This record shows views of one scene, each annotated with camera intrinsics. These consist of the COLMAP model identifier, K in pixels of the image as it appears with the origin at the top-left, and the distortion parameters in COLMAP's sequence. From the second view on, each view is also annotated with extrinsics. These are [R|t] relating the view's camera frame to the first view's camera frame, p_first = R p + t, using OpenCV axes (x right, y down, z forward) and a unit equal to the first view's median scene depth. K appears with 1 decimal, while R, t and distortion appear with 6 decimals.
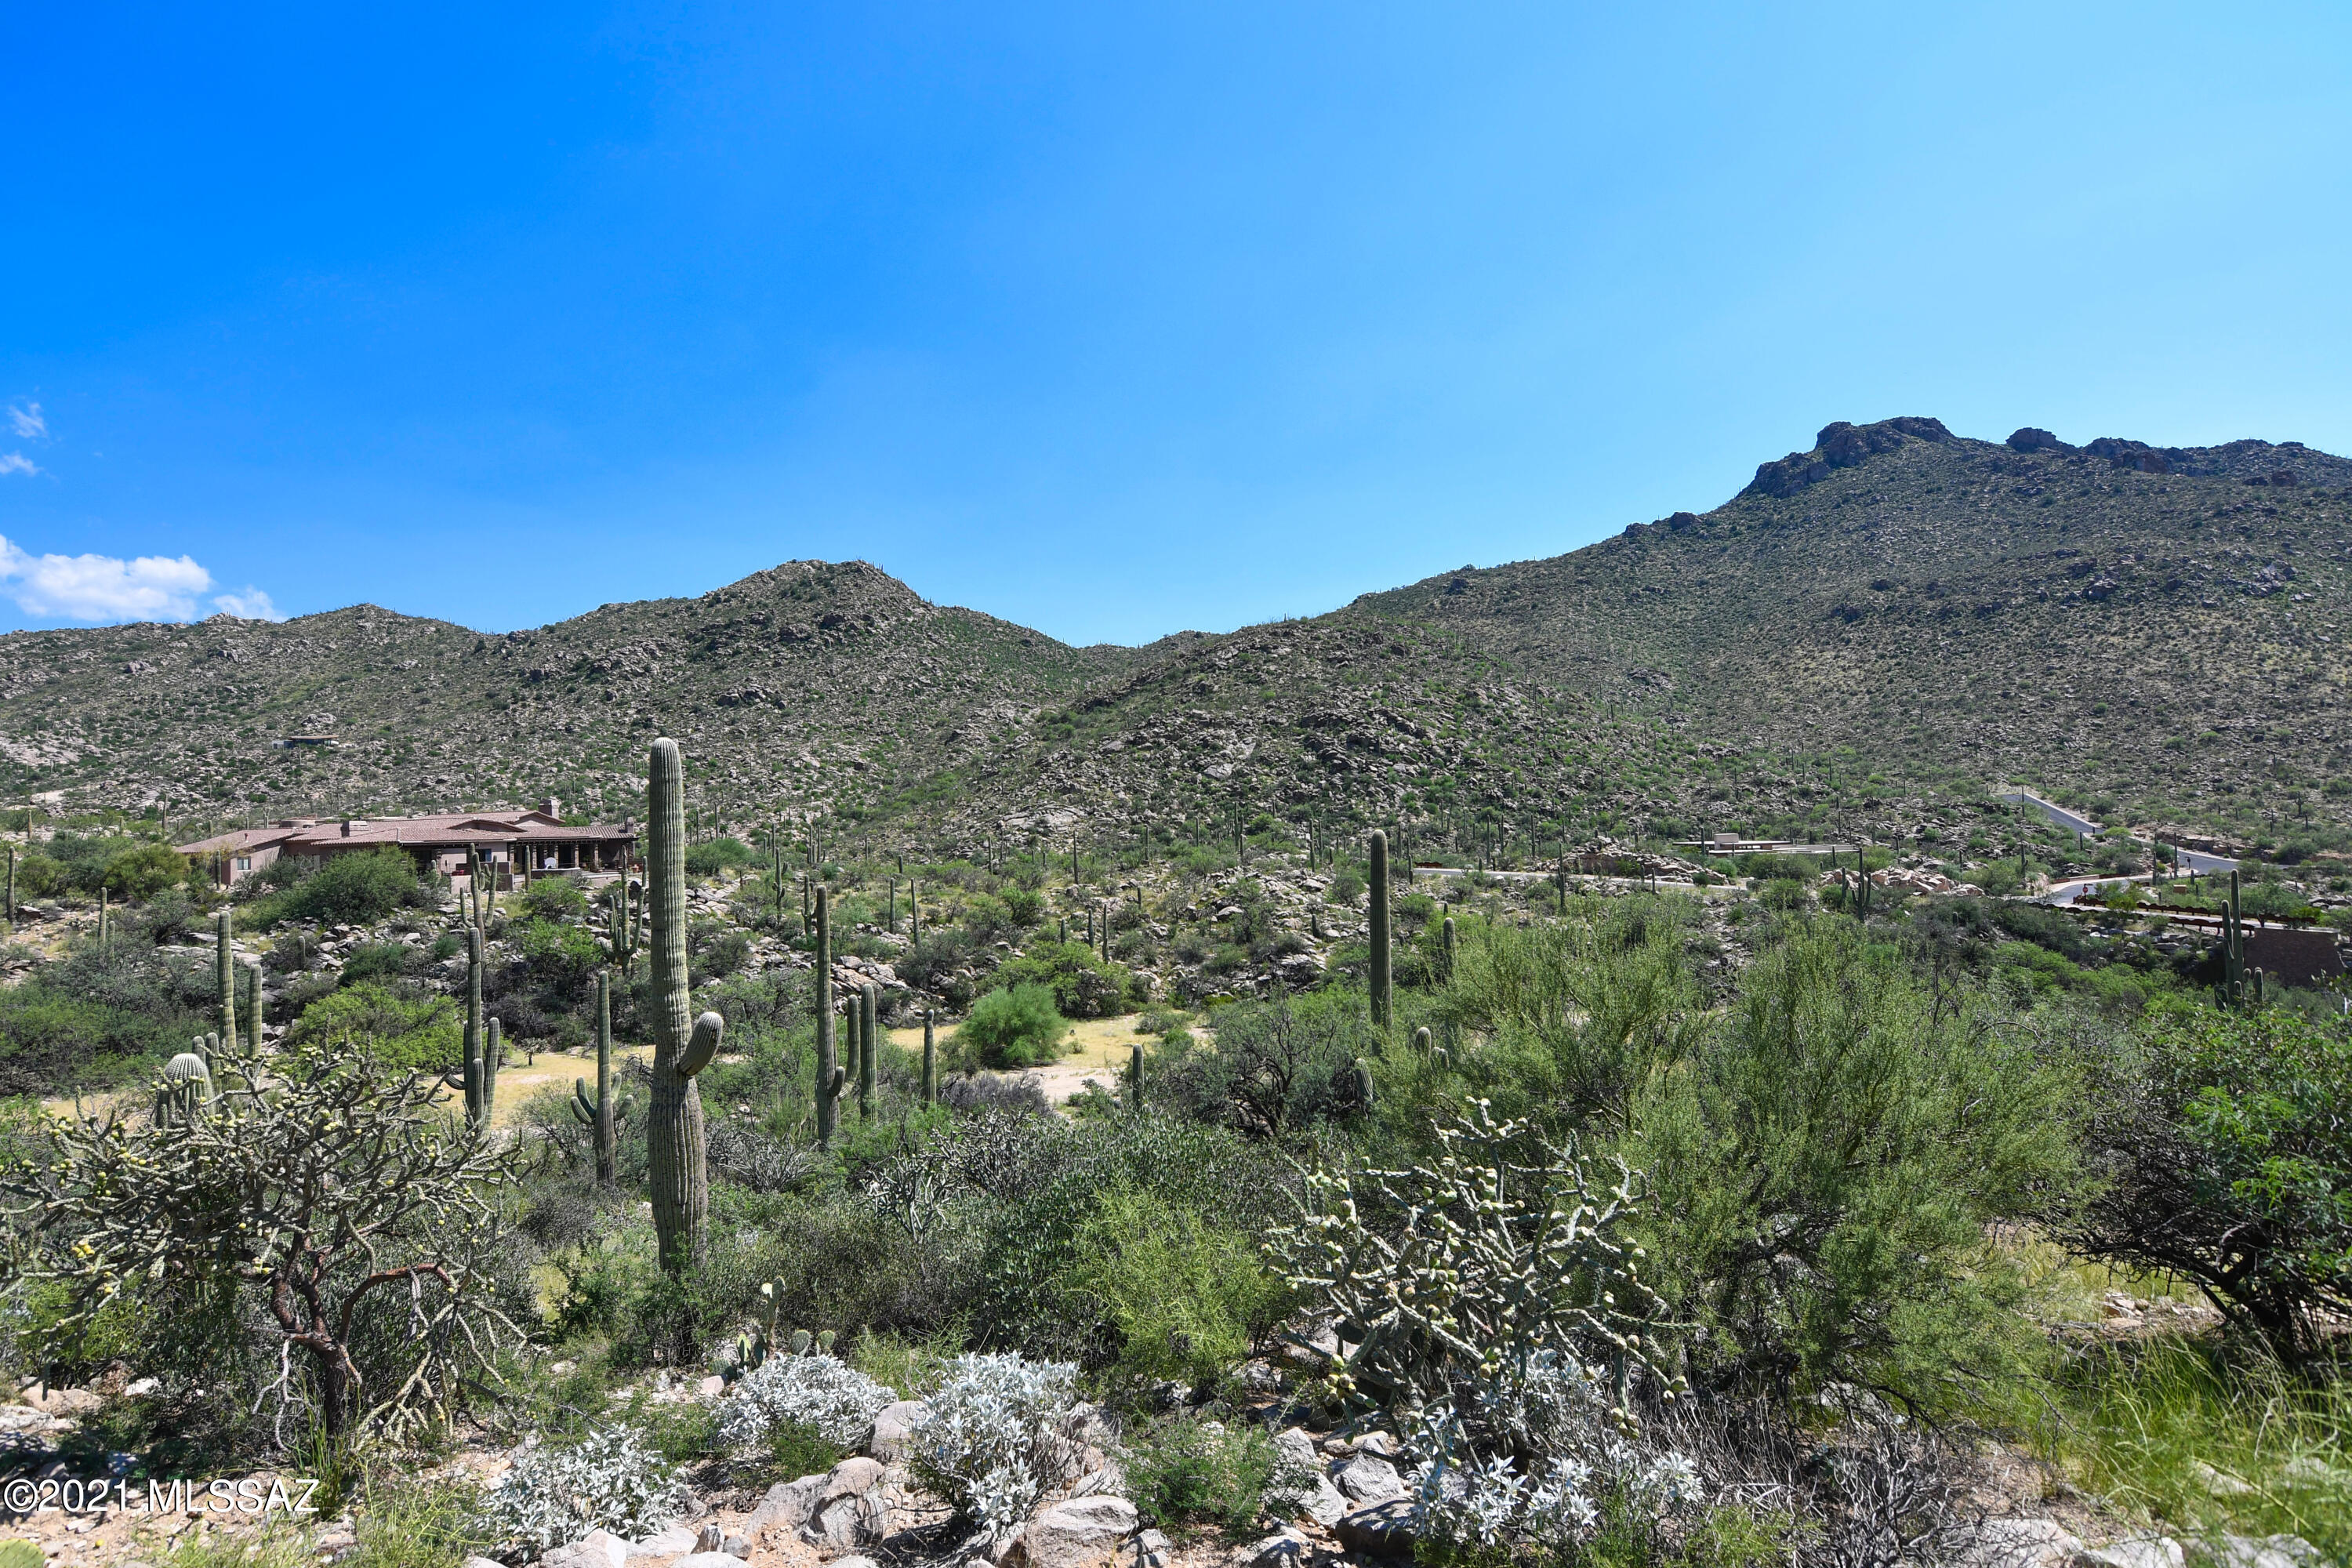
lens RADIAL K [[1138.7, 0, 1166.7], [0, 1138.7, 795.2], [0, 0, 1]] dist [-0.008017, -0.009022]
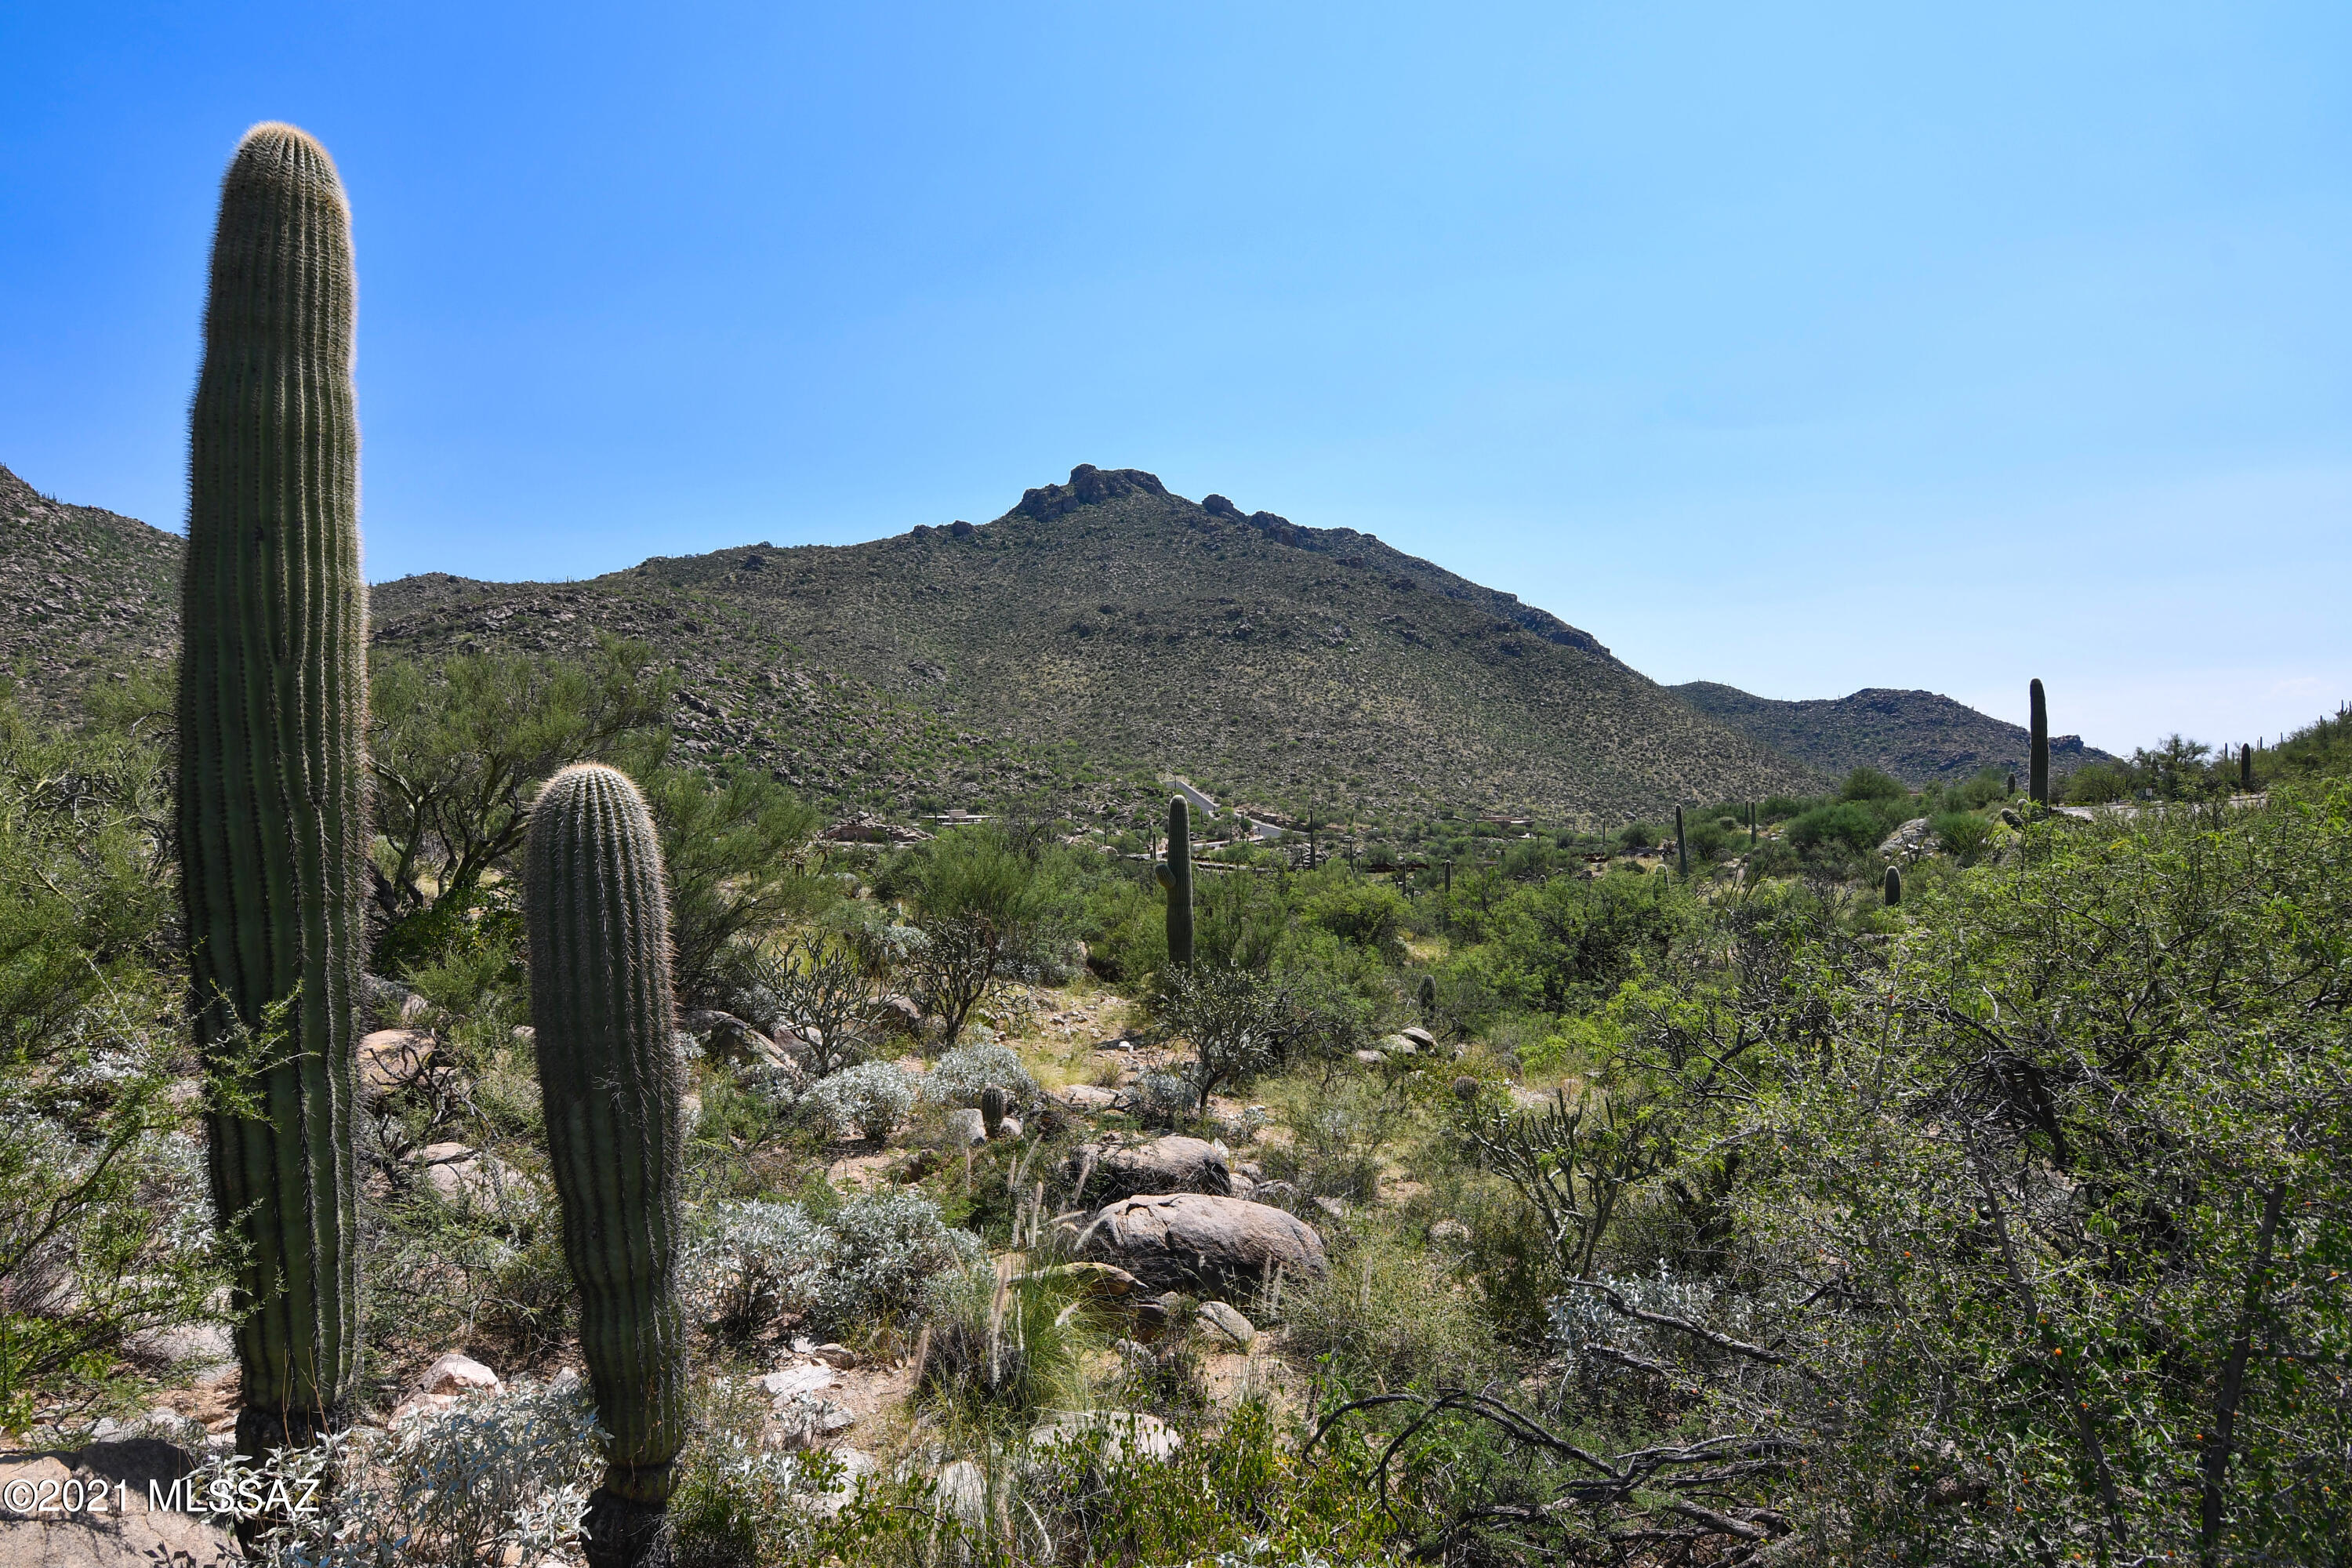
lens RADIAL K [[1141.4, 0, 1167.2], [0, 1141.4, 797.2], [0, 0, 1]] dist [0.003025, -0.017125]
pose [[0.825279, 0.012805, 0.564581, -0.053916], [-0.027555, 0.999465, 0.017610, -0.011302], [-0.564053, -0.030090, 0.825190, -0.235771]]
